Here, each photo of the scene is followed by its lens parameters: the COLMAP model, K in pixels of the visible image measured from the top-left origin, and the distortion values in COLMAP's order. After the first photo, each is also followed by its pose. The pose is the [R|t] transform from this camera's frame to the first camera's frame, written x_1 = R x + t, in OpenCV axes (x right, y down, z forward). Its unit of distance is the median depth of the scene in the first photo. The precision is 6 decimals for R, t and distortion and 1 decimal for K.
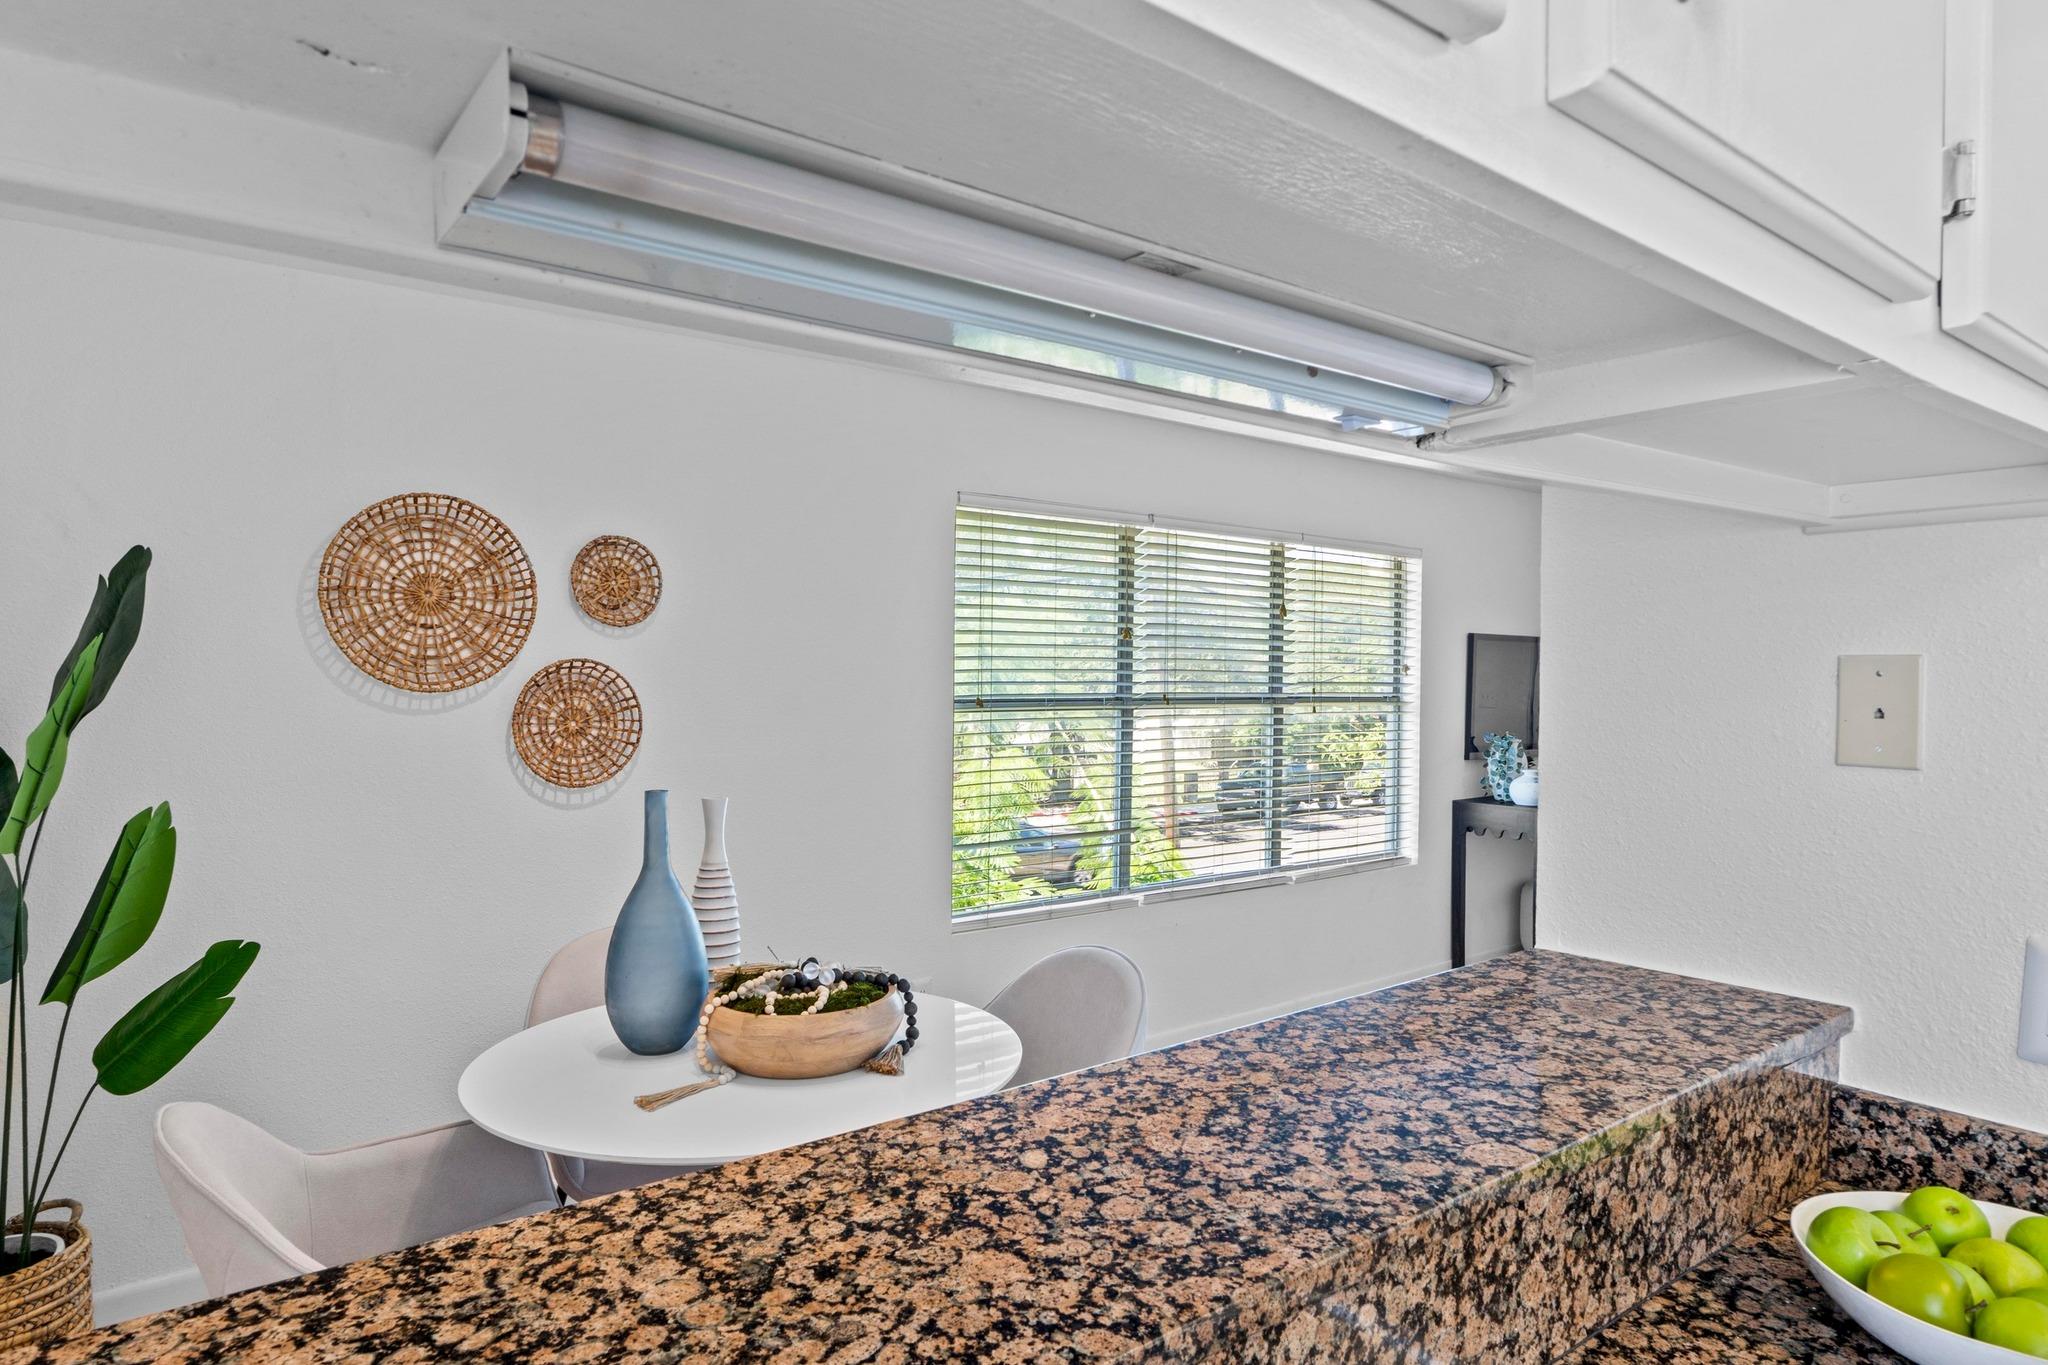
lens RADIAL K [[1188.9, 0, 1016.4], [0, 1188.9, 692.3], [0, 0, 1]] dist [0.000031, -0.000087]
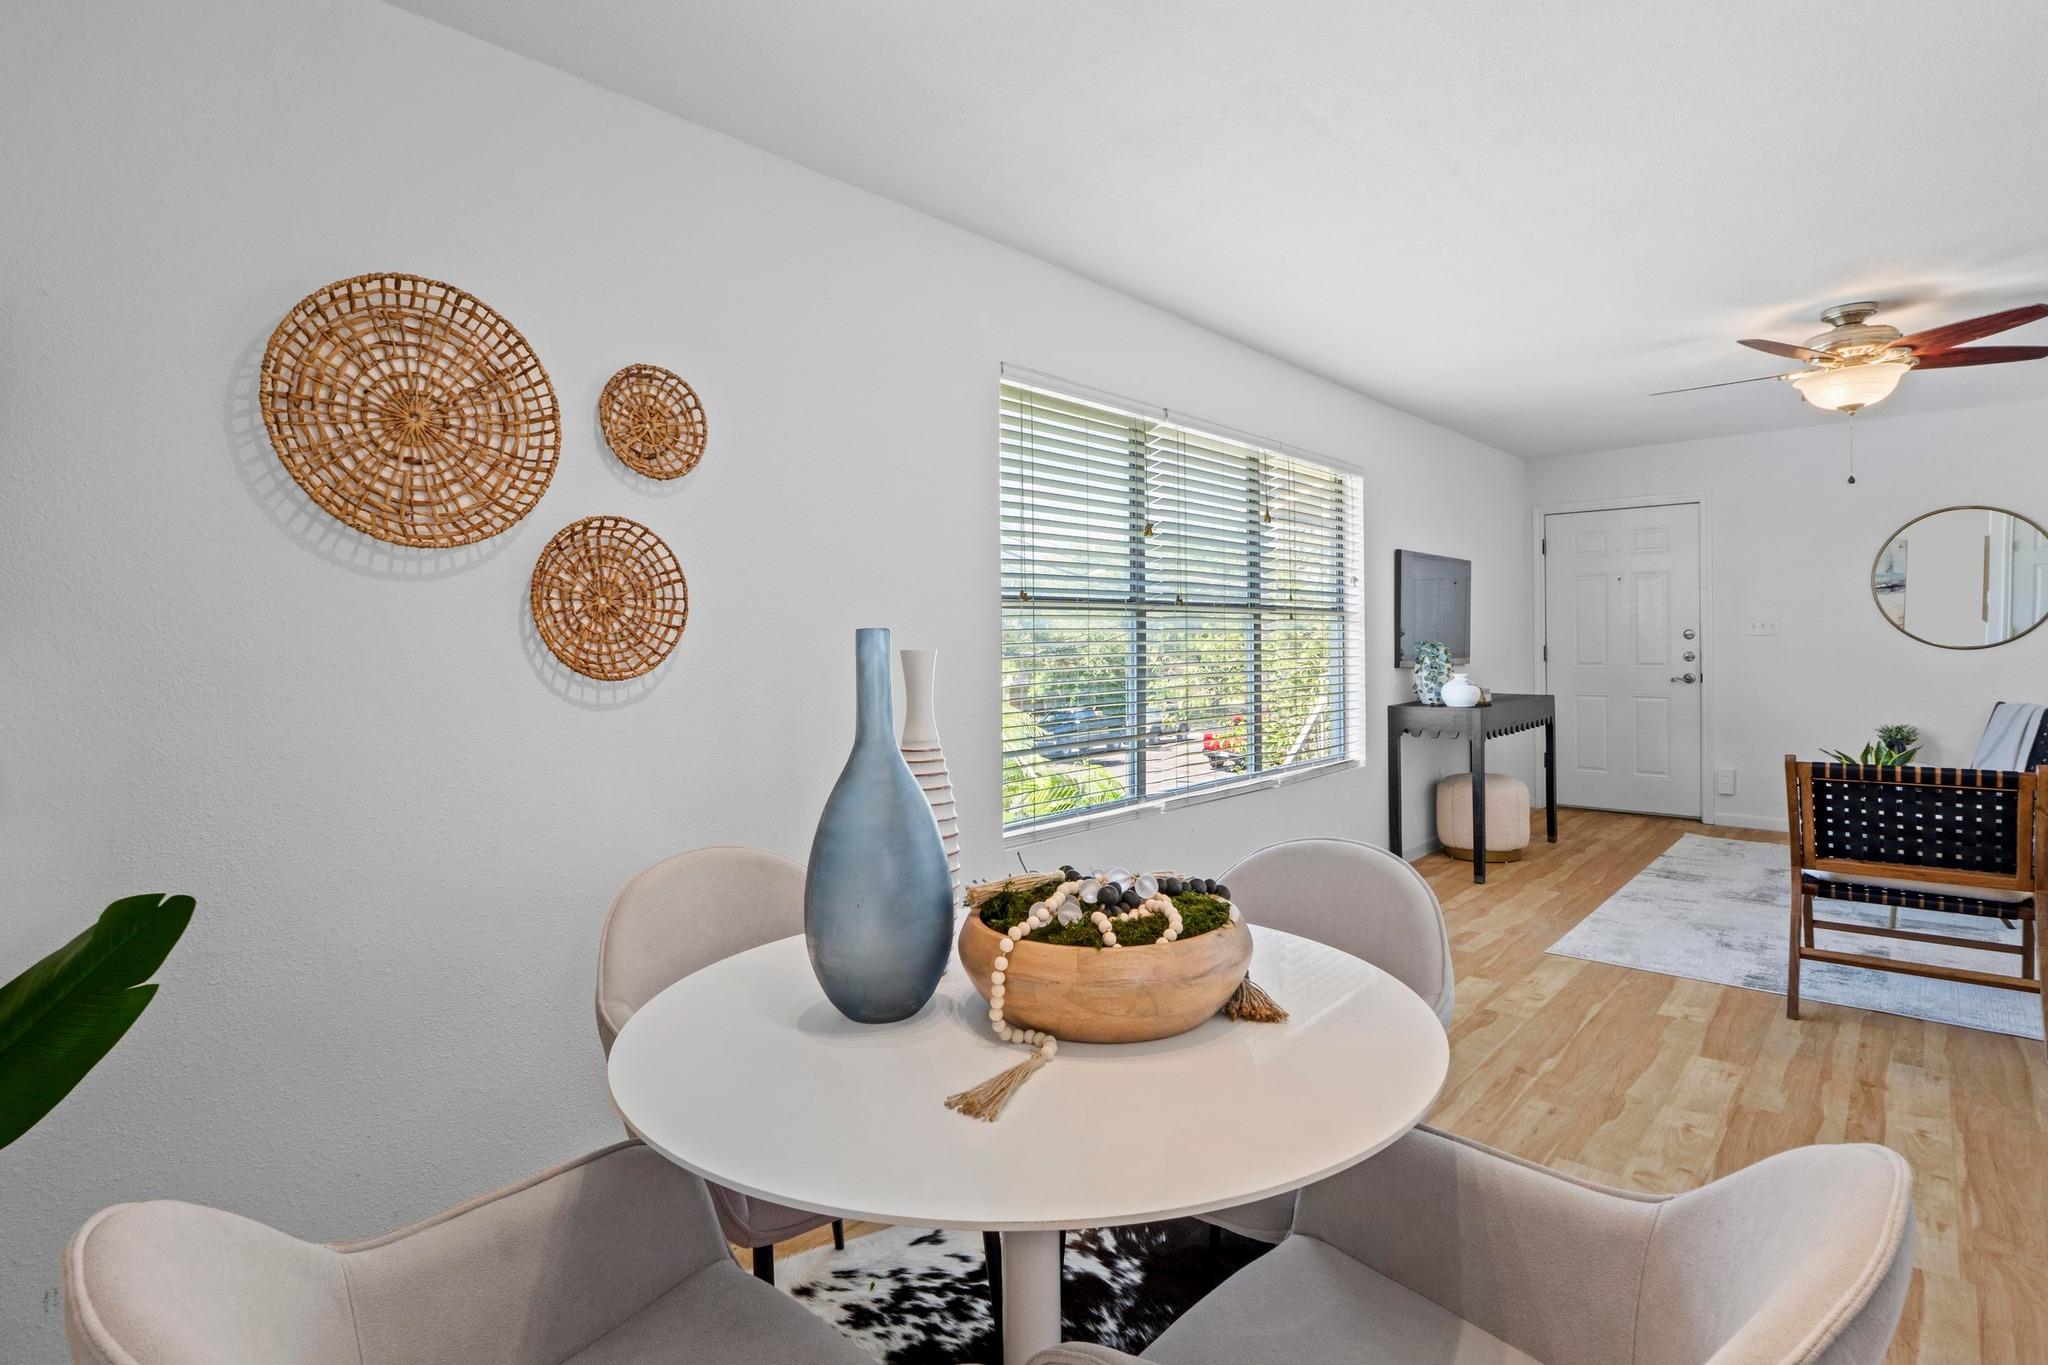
lens RADIAL K [[1018.7, 0, 1015.1], [0, 1018.7, 649.0], [0, 0, 1]] dist [-0.003495, -0.001071]
pose [[0.983305, -0.022008, 0.180630, -0.242519], [0.023629, 0.999697, -0.006825, 0.074207], [-0.180425, 0.010979, 0.983527, 0.308633]]
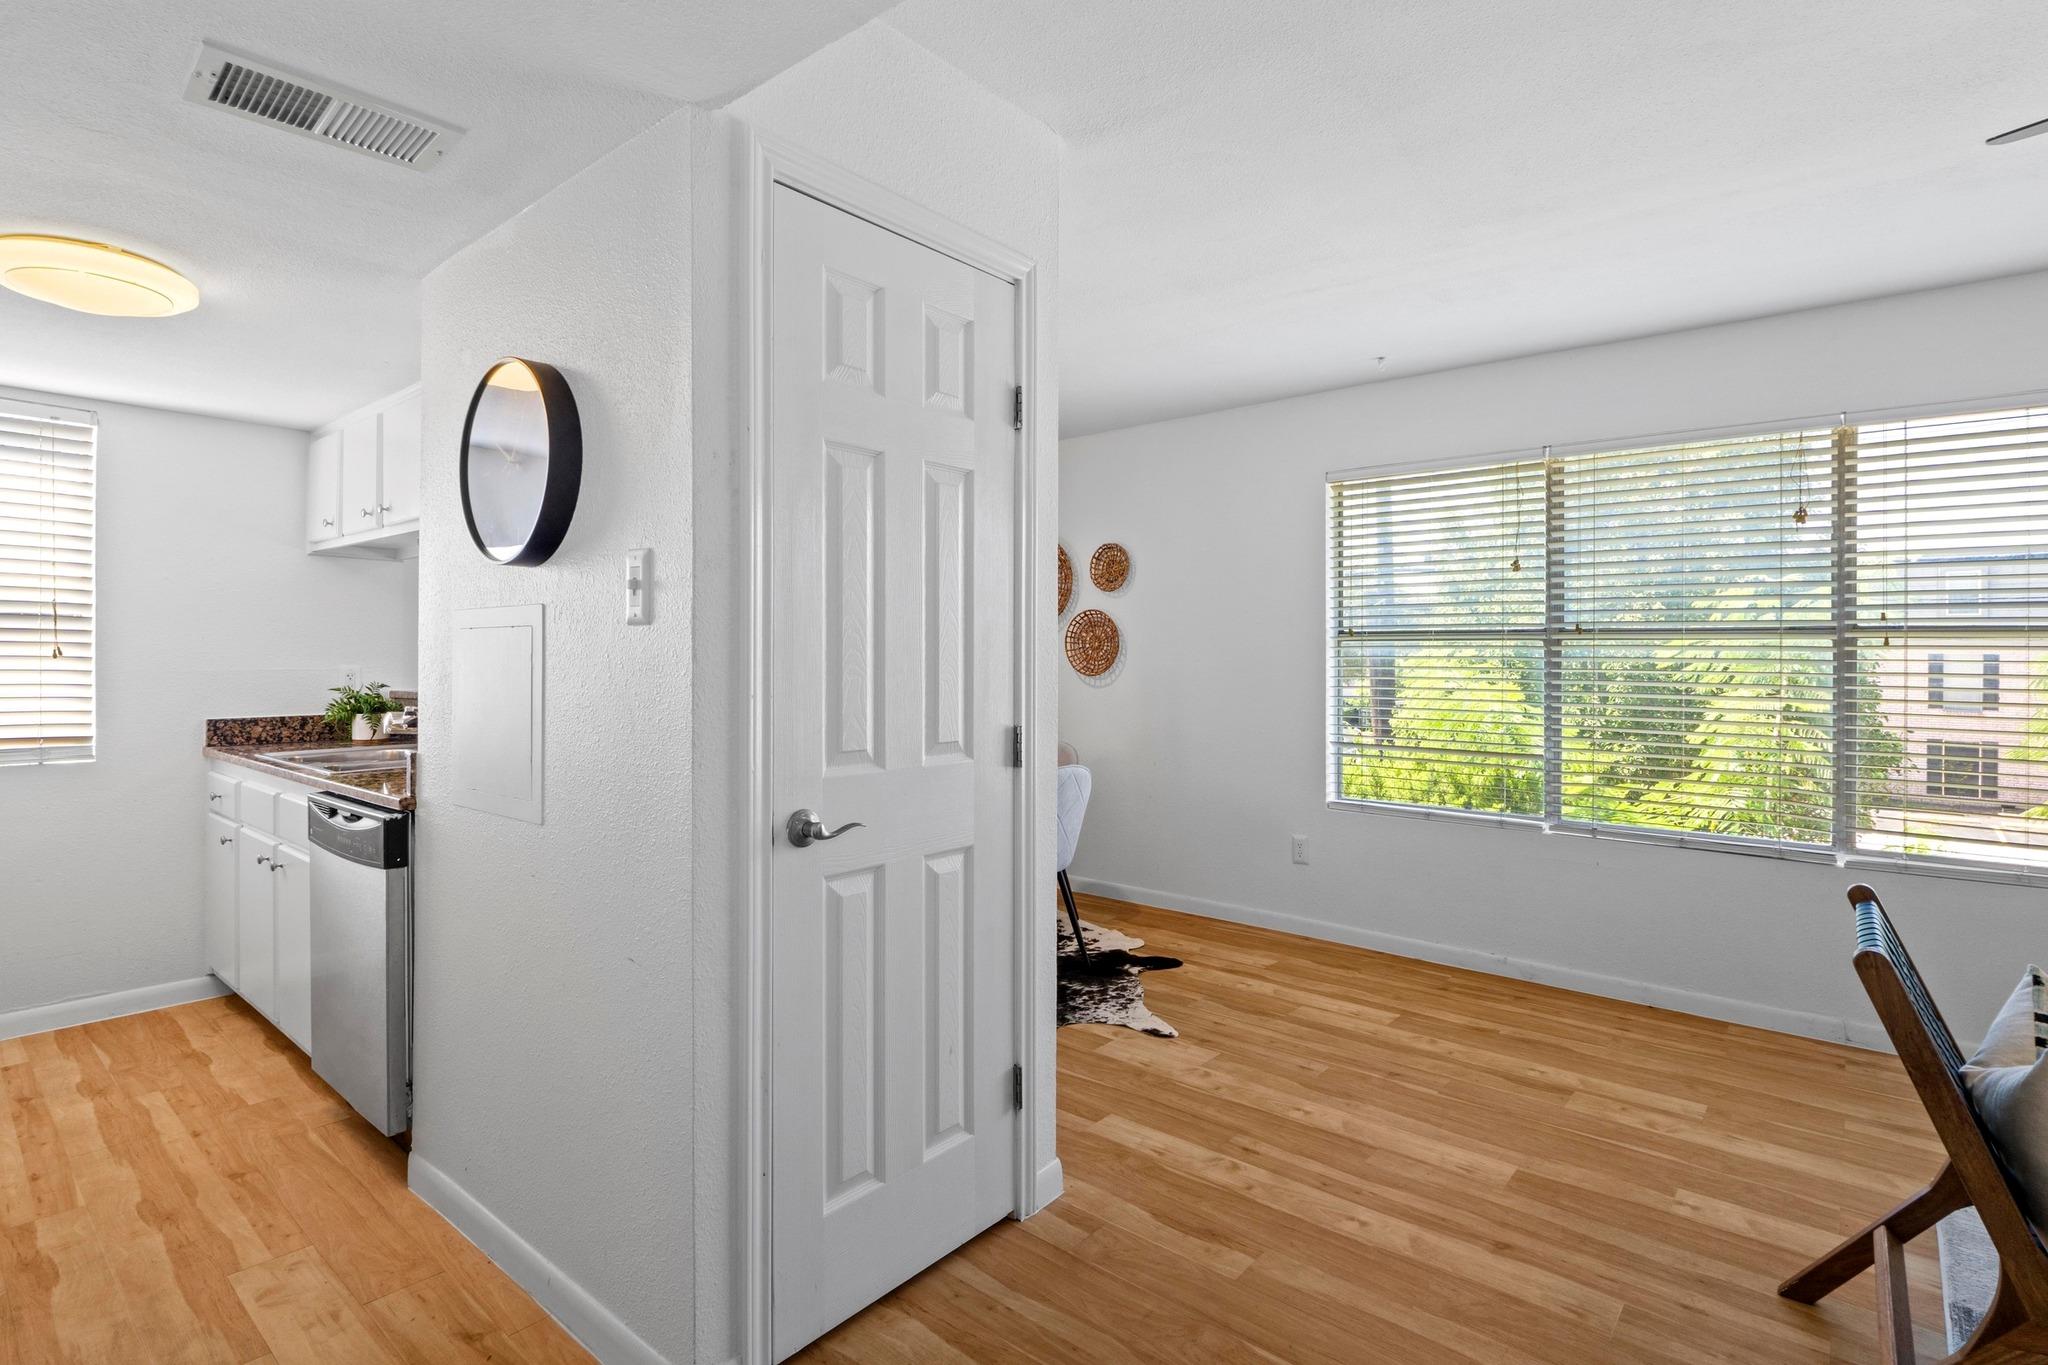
lens RADIAL K [[1000.5, 0, 1022.8], [0, 1000.5, 651.1], [0, 0, 1]] dist [-0.004019, -0.000366]
pose [[0.213853, -0.012856, -0.976781, 1.270993], [-0.022278, 0.999589, -0.018034, 0.075500], [0.976612, 0.025618, 0.213479, 0.573514]]
